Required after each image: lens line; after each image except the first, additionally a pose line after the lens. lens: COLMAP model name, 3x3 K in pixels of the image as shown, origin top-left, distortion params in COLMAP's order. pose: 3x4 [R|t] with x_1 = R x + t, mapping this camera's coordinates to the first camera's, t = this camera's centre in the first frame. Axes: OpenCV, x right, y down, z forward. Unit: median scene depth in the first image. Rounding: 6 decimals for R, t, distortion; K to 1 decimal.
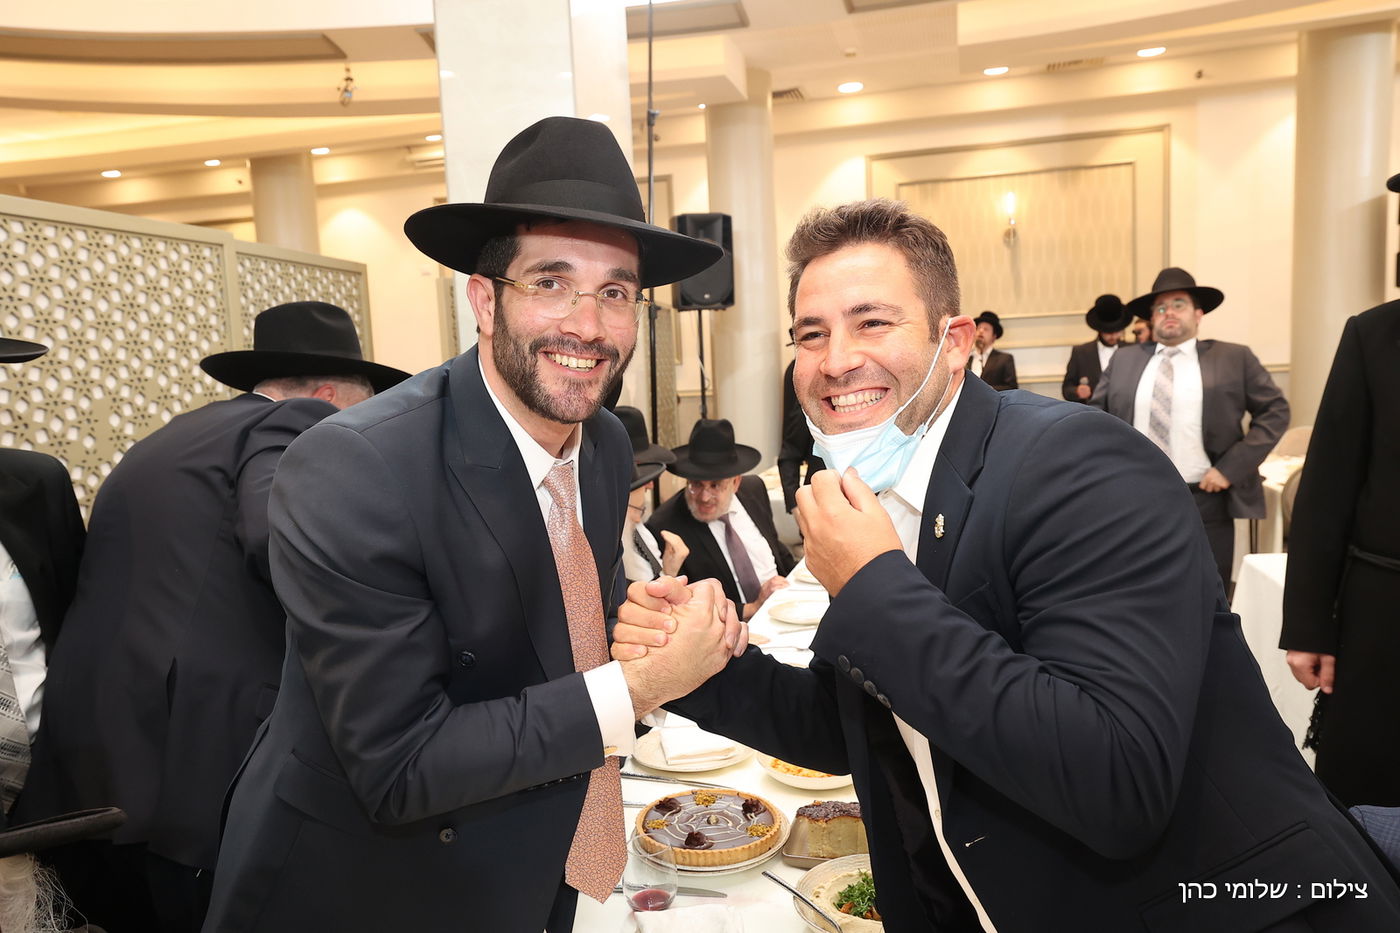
lens RADIAL K [[1017.3, 0, 702.4], [0, 1017.3, 461.4], [0, 0, 1]] dist [0.016597, 0.000024]
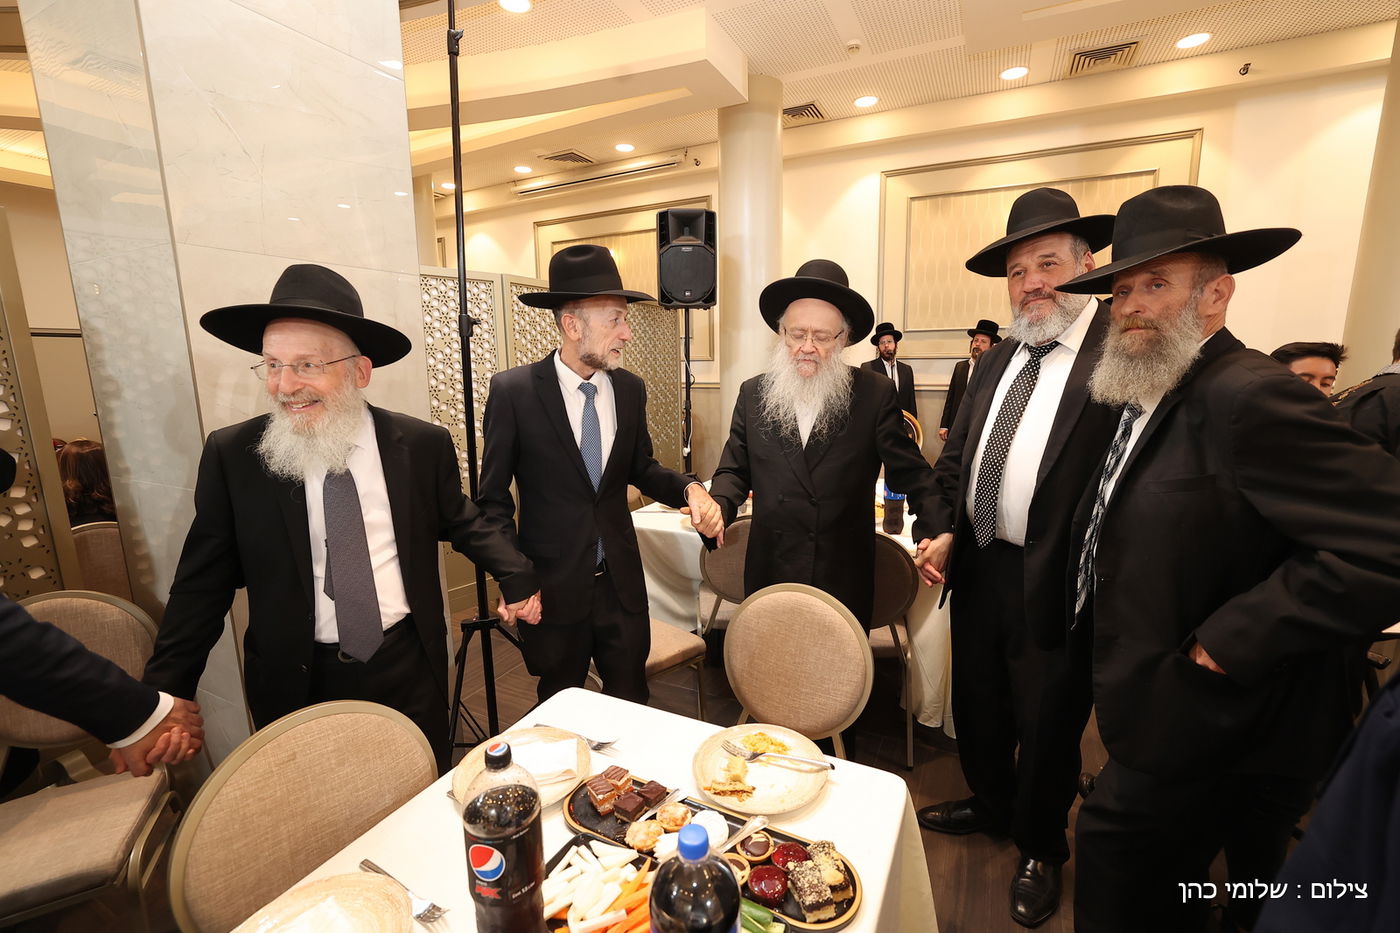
lens RADIAL K [[610.8, 0, 699.5], [0, 610.8, 461.4], [0, 0, 1]] dist [-0.038100, 0.015051]
pose [[0.980975, 0.065730, -0.182668, 0.134614], [-0.052376, 0.995655, 0.076996, -0.043567], [0.186935, -0.065964, 0.980155, 0.393560]]
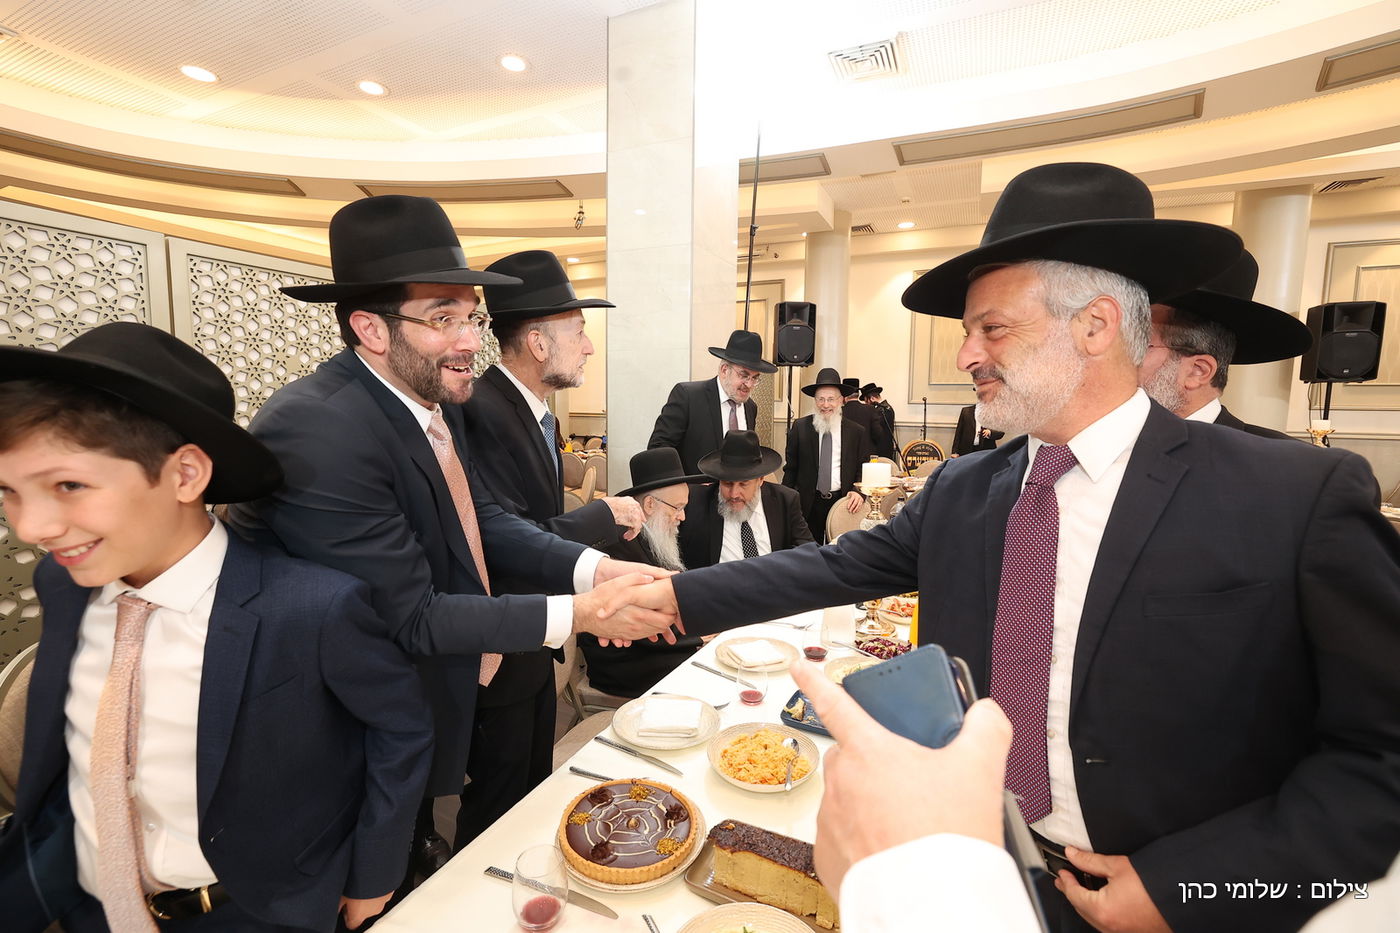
lens RADIAL K [[610.8, 0, 699.5], [0, 610.8, 461.4], [0, 0, 1]] dist [-0.038100, 0.015051]
pose [[0.981870, 0.078909, -0.172350, 0.032420], [-0.077898, 0.996881, 0.012634, -0.007637], [0.172809, 0.001021, 0.984955, 0.081046]]
